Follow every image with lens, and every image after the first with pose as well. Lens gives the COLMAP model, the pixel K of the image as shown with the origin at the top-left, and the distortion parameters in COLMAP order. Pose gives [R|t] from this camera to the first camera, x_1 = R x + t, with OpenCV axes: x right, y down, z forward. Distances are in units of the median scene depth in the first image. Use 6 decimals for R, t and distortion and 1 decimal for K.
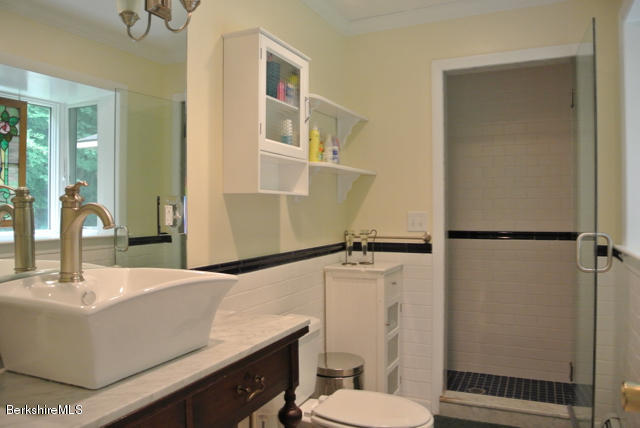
lens RADIAL K [[500.5, 0, 313.9], [0, 500.5, 213.2], [0, 0, 1]] dist [-0.070904, 0.015628]
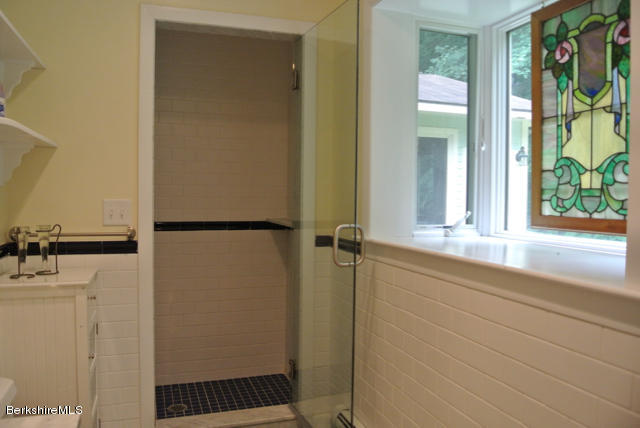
lens RADIAL K [[500.5, 0, 325.5], [0, 500.5, 214.1], [0, 0, 1]] dist [-0.070904, 0.015628]
pose [[0.726221, -0.009876, 0.687391, -0.081186], [-0.008152, 0.999703, 0.022975, 0.000016], [-0.687413, -0.022288, 0.725924, 0.240672]]
